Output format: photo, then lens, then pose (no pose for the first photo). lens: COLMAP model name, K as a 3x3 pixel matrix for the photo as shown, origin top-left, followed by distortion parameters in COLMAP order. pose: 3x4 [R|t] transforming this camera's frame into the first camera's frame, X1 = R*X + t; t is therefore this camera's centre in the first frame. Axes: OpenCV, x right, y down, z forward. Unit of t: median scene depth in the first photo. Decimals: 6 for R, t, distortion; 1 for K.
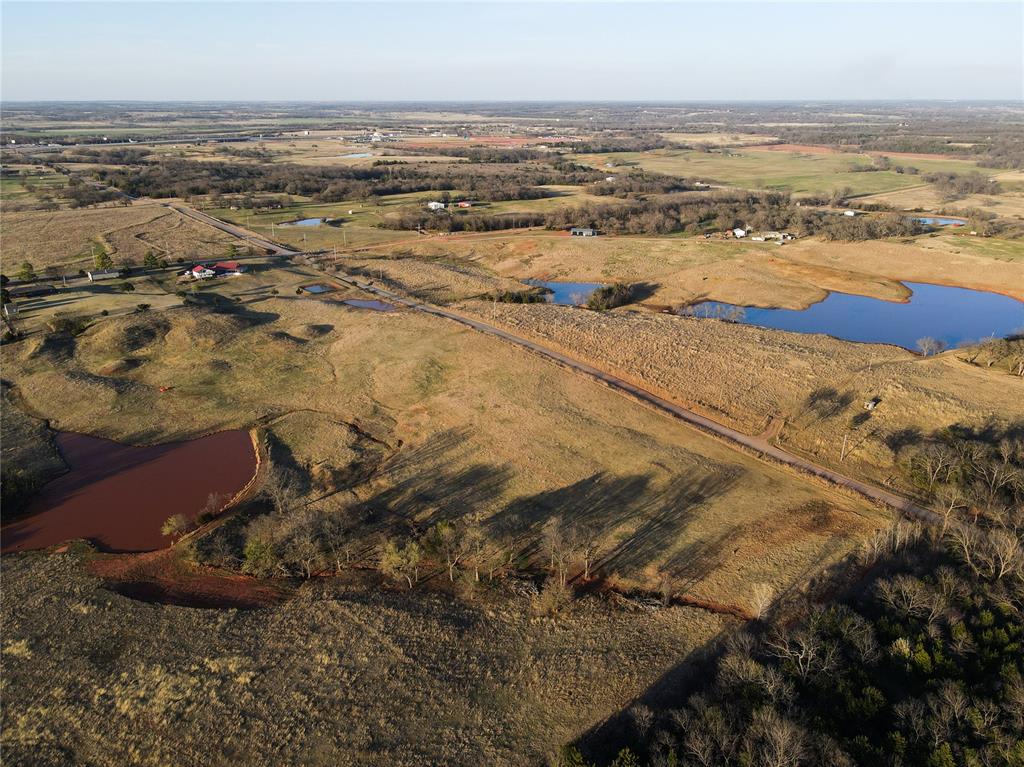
lens RADIAL K [[751.3, 0, 510.7], [0, 751.3, 385.5], [0, 0, 1]] dist [-0.003391, 0.030479]
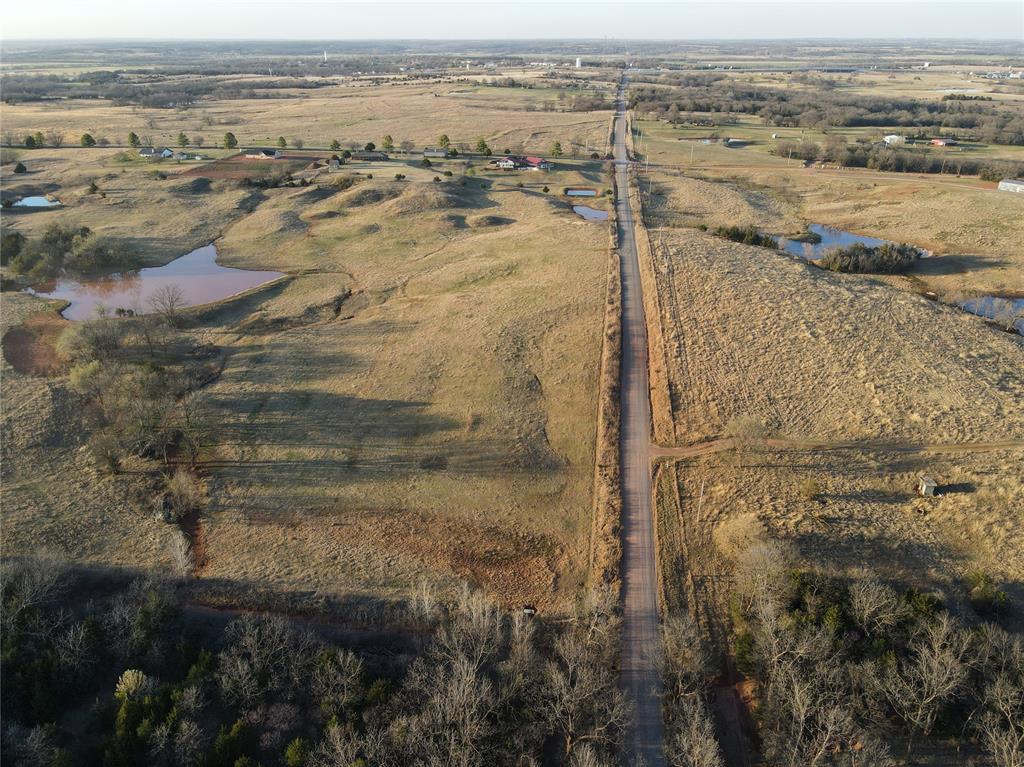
lens RADIAL K [[751.3, 0, 510.7], [0, 751.3, 385.5], [0, 0, 1]] dist [-0.003391, 0.030479]
pose [[0.685579, 0.307862, -0.659699, 0.581670], [-0.261814, 0.949818, 0.171168, -0.054757], [0.679290, 0.055369, 0.731778, 0.381433]]
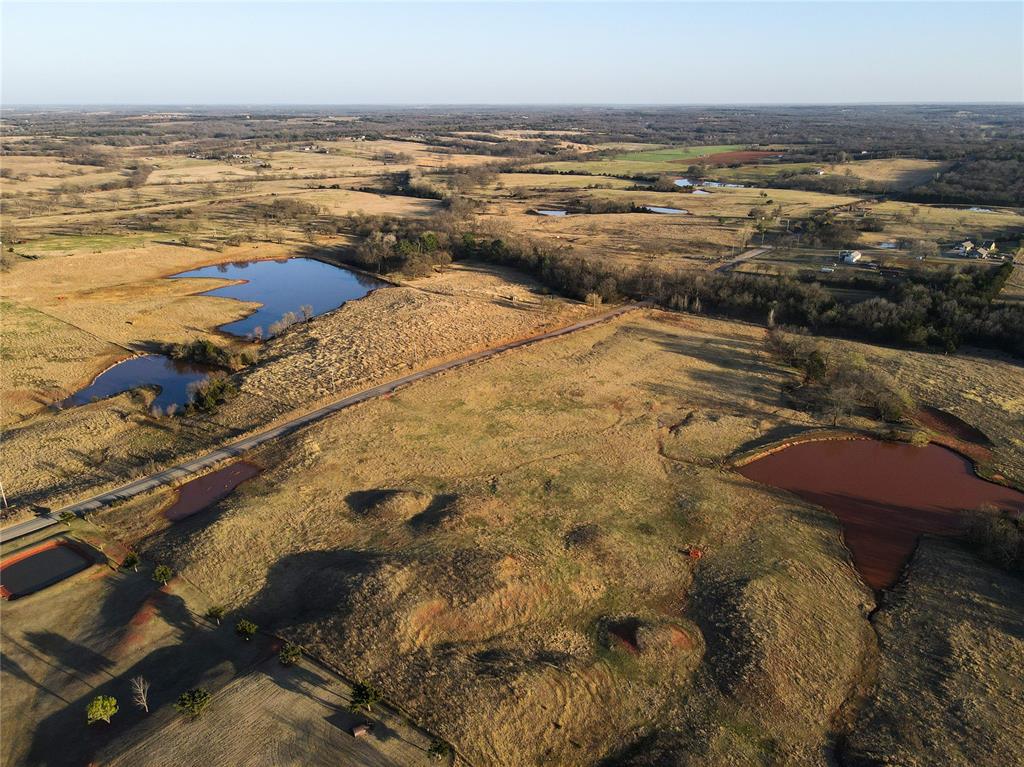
lens RADIAL K [[751.3, 0, 510.7], [0, 751.3, 385.5], [0, 0, 1]] dist [-0.003391, 0.030479]
pose [[-0.212589, -0.345785, 0.913914, -0.963558], [0.351701, 0.845533, 0.401723, -0.429328], [-0.911654, 0.406826, -0.058138, 1.122496]]
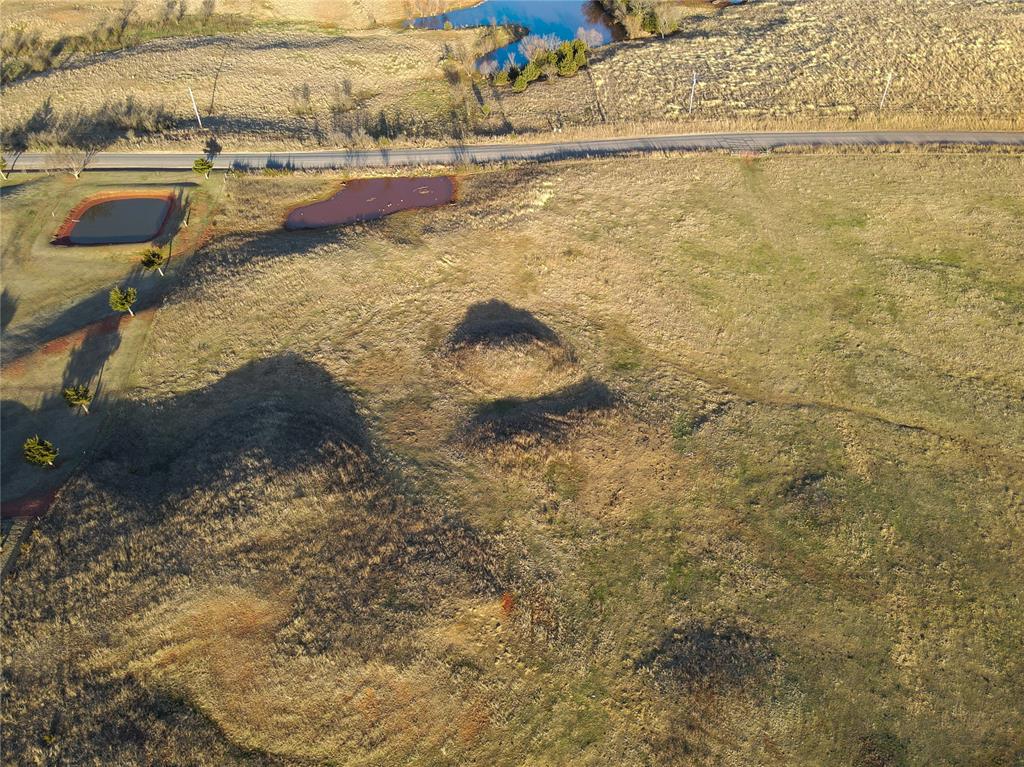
lens RADIAL K [[751.3, 0, 510.7], [0, 751.3, 385.5], [0, 0, 1]] dist [-0.003391, 0.030479]
pose [[0.604110, -0.561039, 0.565938, -0.565034], [0.295747, 0.817298, 0.494529, -0.272845], [-0.739990, -0.131375, 0.659663, 0.964424]]
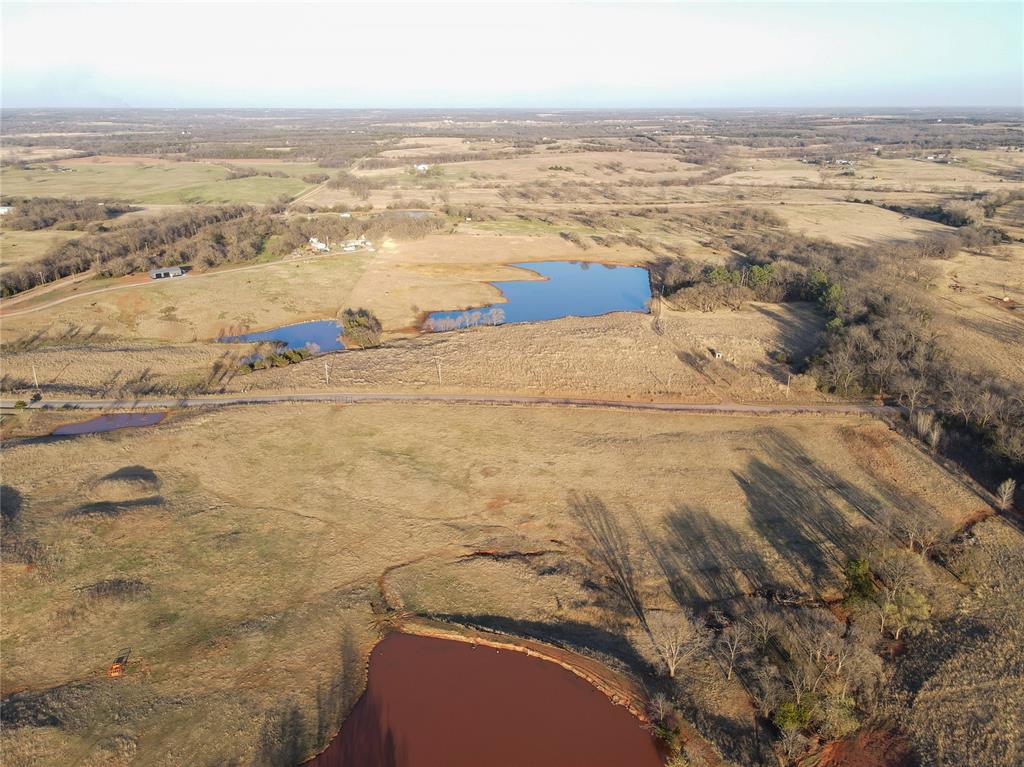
lens RADIAL K [[751.3, 0, 510.7], [0, 751.3, 385.5], [0, 0, 1]] dist [-0.003391, 0.030479]
pose [[0.608842, -0.278514, 0.742793, -0.625831], [0.285531, 0.950526, 0.122363, -0.166200], [-0.740124, 0.137591, 0.658244, 0.434187]]
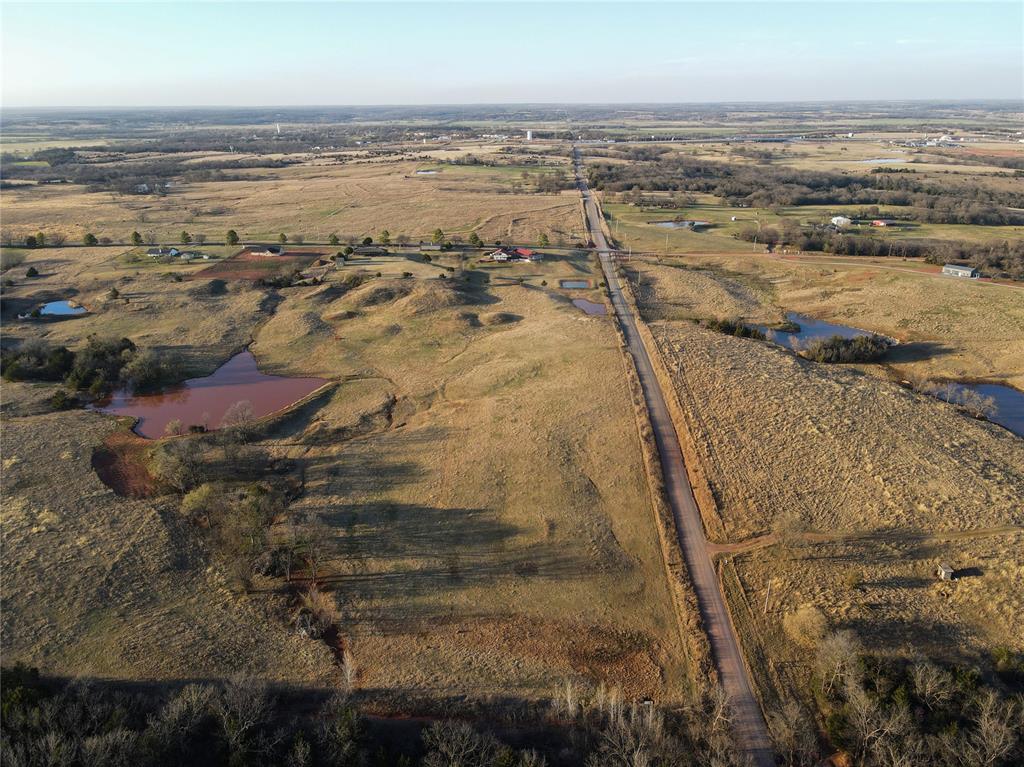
lens RADIAL K [[751.3, 0, 510.7], [0, 751.3, 385.5], [0, 0, 1]] dist [-0.003391, 0.030479]
pose [[0.738031, 0.235865, -0.632201, 0.550786], [-0.235957, 0.967979, 0.085683, -0.093495], [0.632166, 0.085935, 0.770053, 0.236117]]
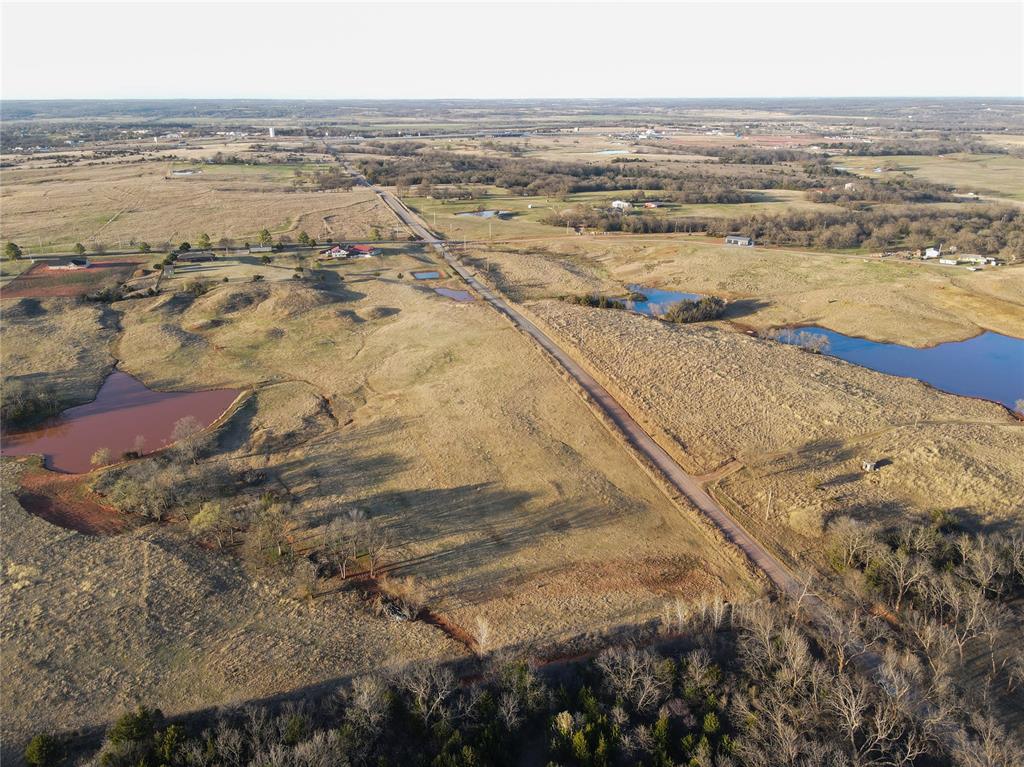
lens RADIAL K [[751.3, 0, 510.7], [0, 751.3, 385.5], [0, 0, 1]] dist [-0.003391, 0.030479]
pose [[0.925533, 0.135200, -0.353707, 0.376897], [-0.134052, 0.990582, 0.027869, -0.030522], [0.354144, 0.021622, 0.934941, 0.077450]]
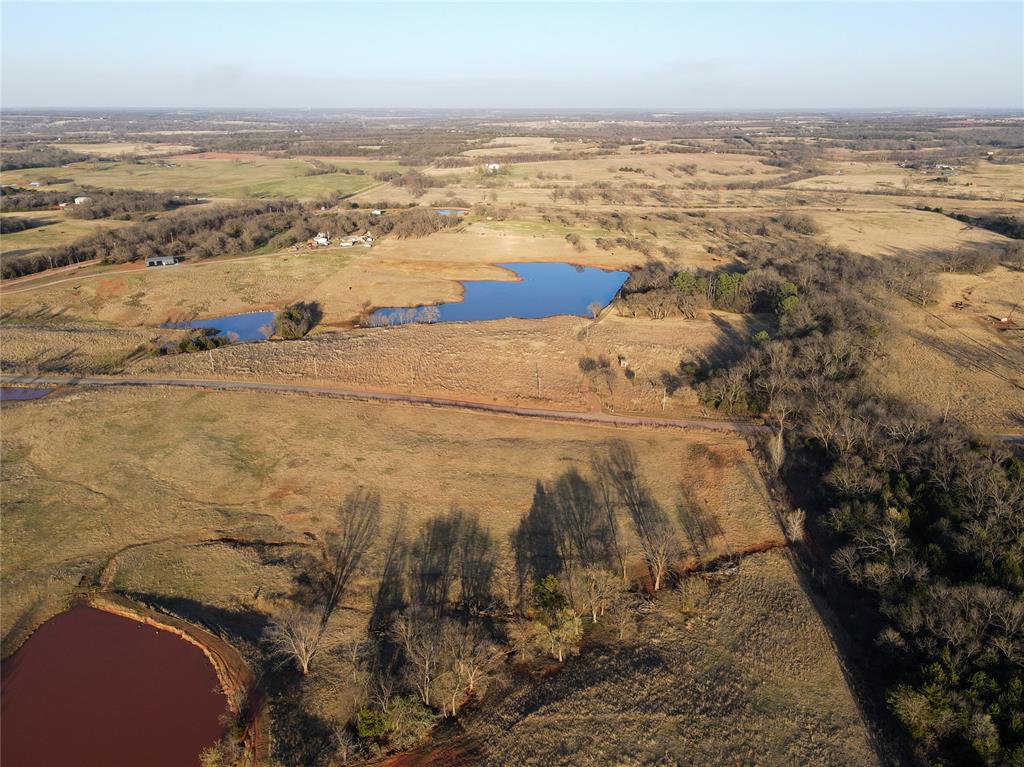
lens RADIAL K [[751.3, 0, 510.7], [0, 751.3, 385.5], [0, 0, 1]] dist [-0.003391, 0.030479]
pose [[0.724041, -0.241198, 0.646211, -0.411240], [0.246788, 0.965436, 0.083838, -0.080463], [-0.644097, 0.098775, 0.758540, 0.209843]]
